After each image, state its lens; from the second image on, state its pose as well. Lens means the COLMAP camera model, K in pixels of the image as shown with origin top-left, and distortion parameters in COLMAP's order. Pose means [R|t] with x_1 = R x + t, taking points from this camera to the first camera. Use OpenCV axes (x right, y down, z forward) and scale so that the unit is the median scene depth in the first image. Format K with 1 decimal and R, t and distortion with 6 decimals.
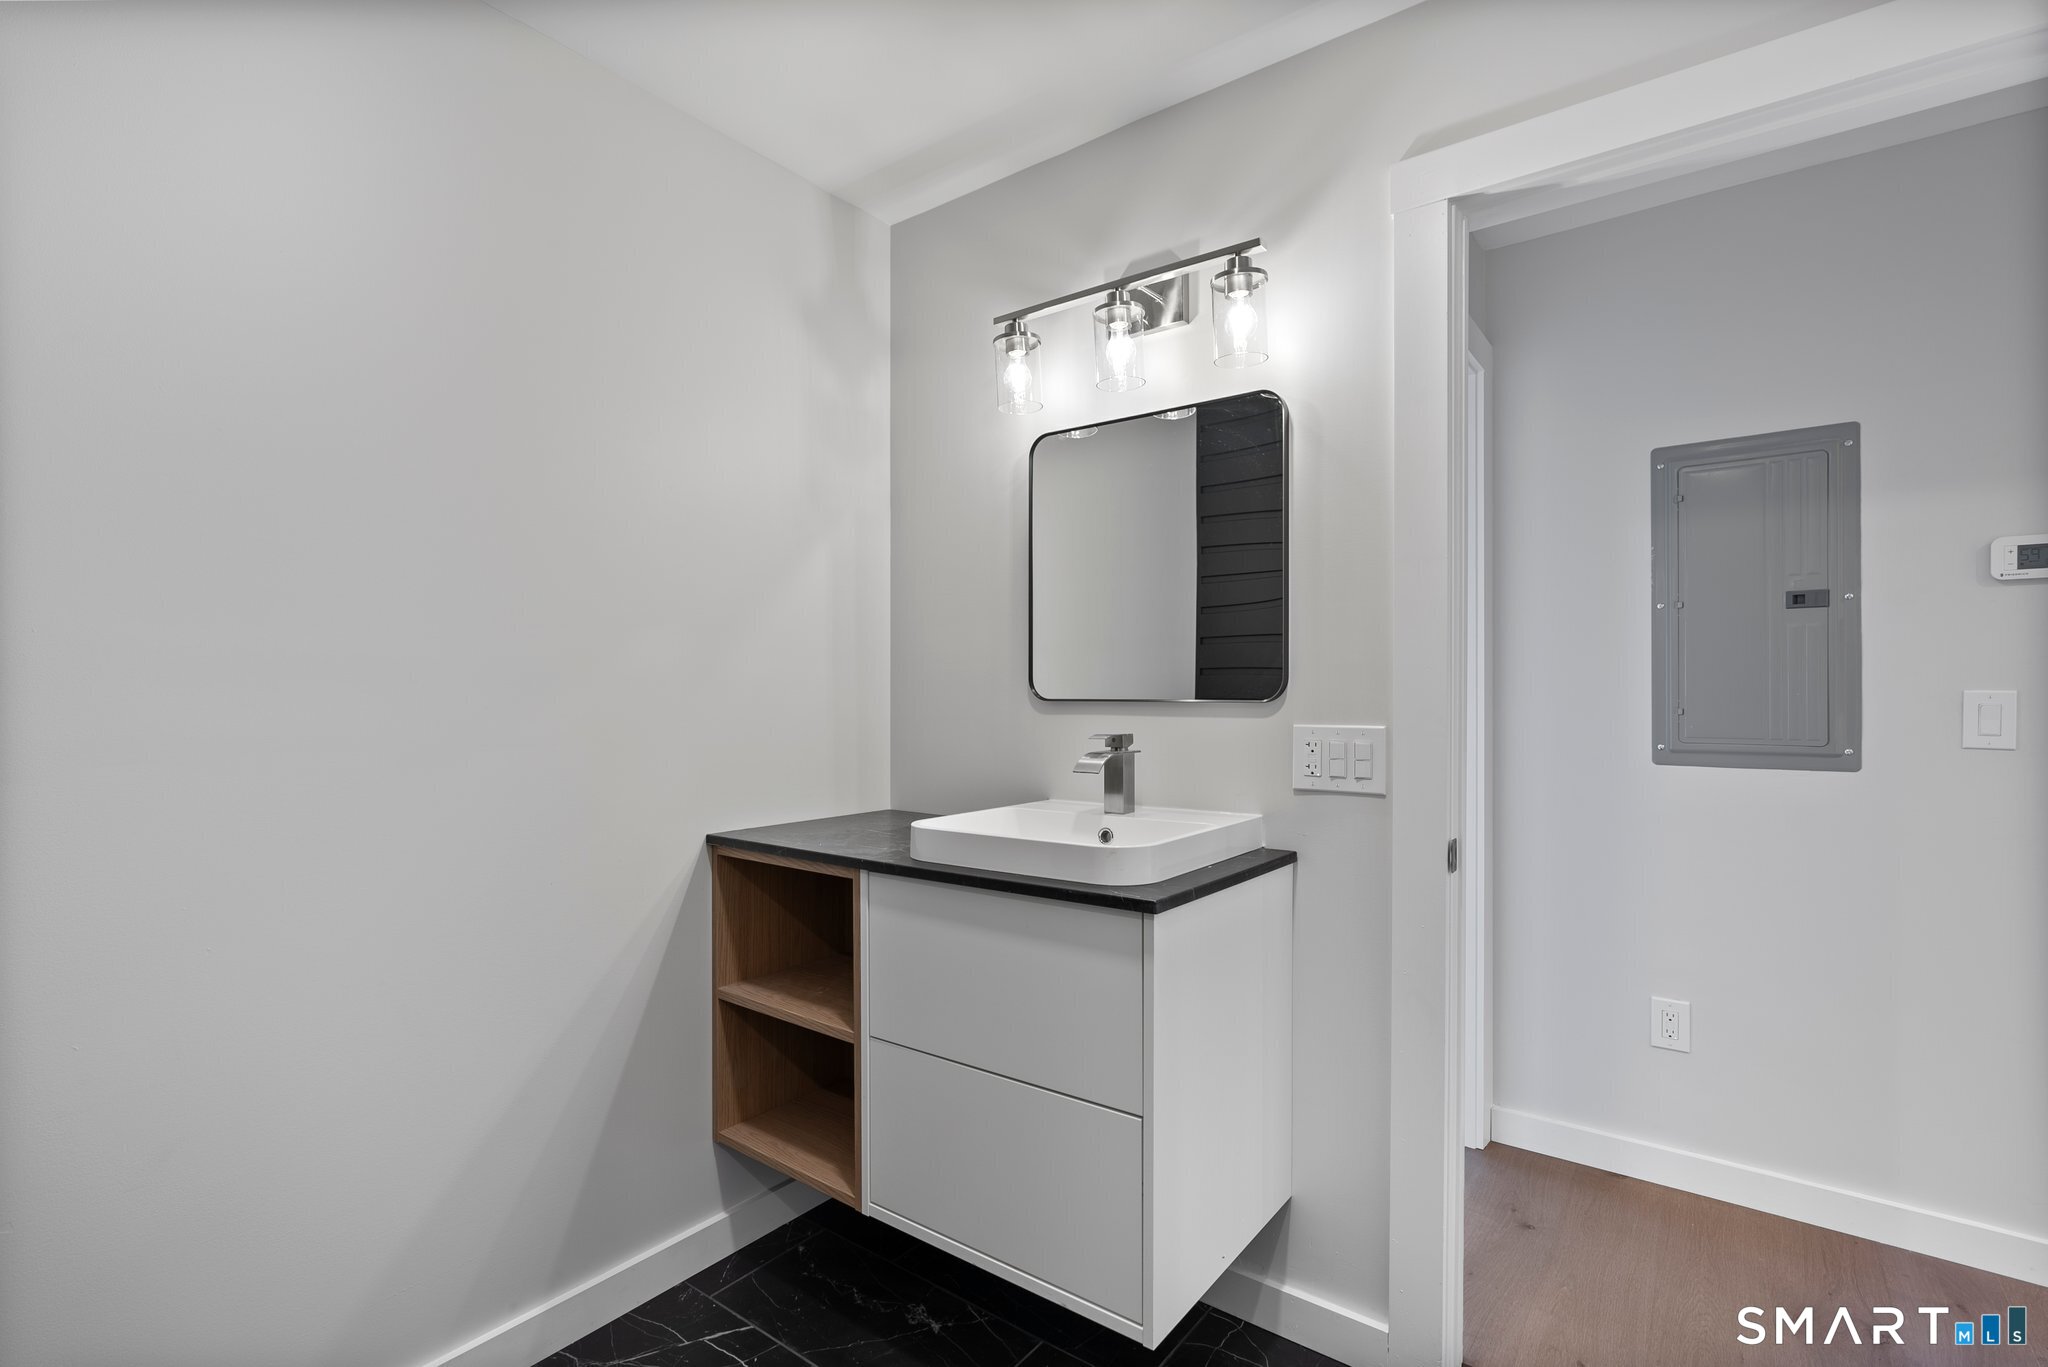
lens RADIAL K [[951.5, 0, 1027.0], [0, 951.5, 673.2], [0, 0, 1]] dist [-0.006801, 0.001235]
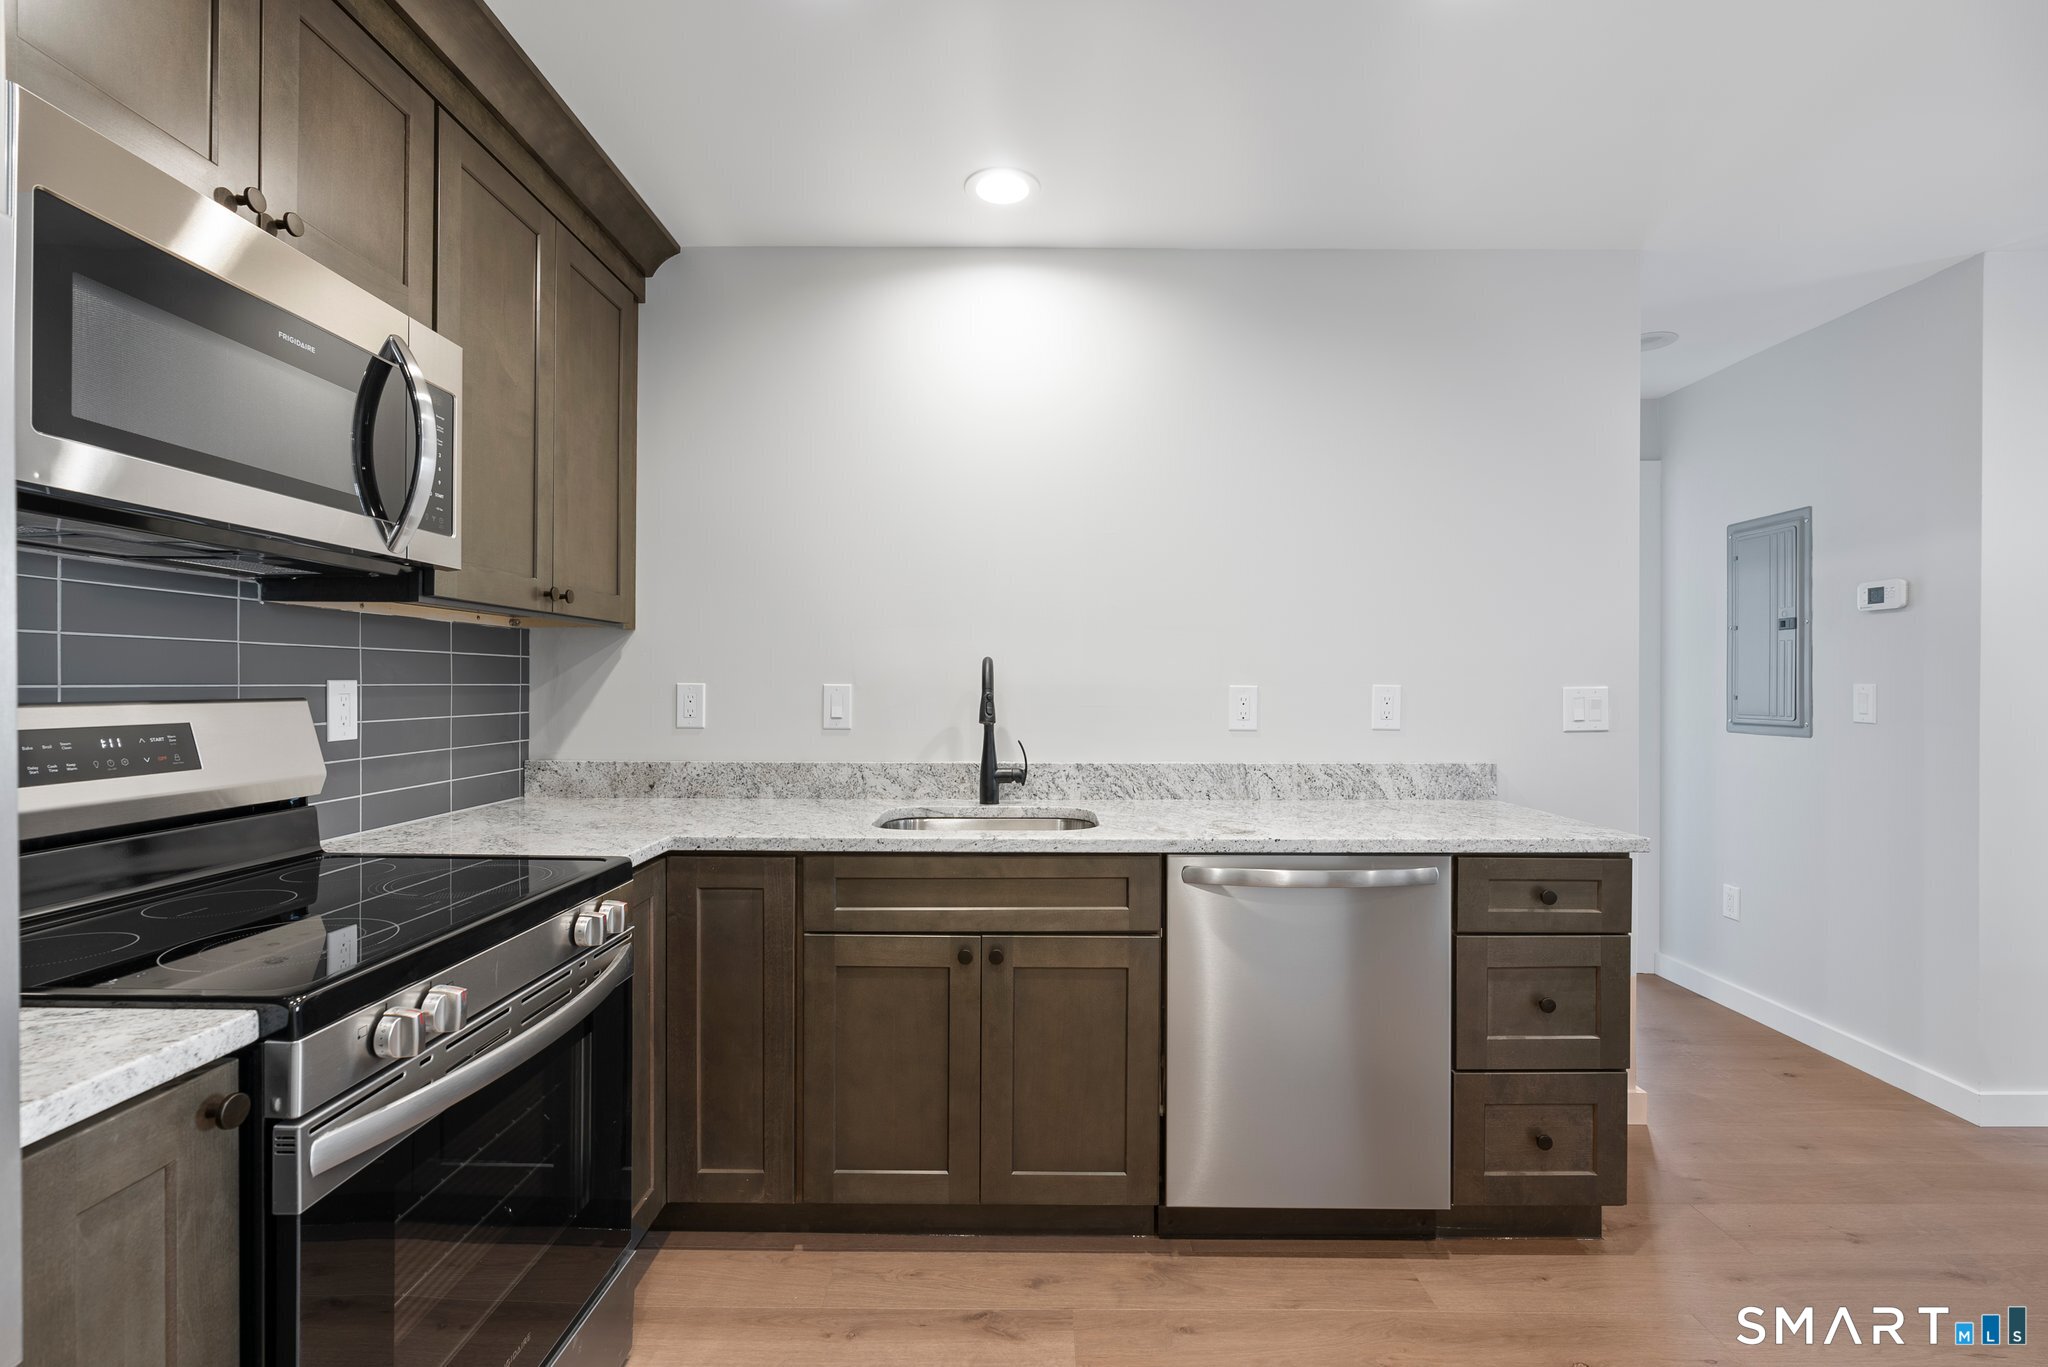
lens RADIAL K [[931.3, 0, 1025.0], [0, 931.3, 682.0], [0, 0, 1]] dist [-0.017839, 0.007485]
pose [[0.599377, 0.001917, -0.800464, 1.269424], [0.007512, 0.999940, 0.008020, -0.005903], [0.800432, -0.010820, 0.599327, -0.852276]]
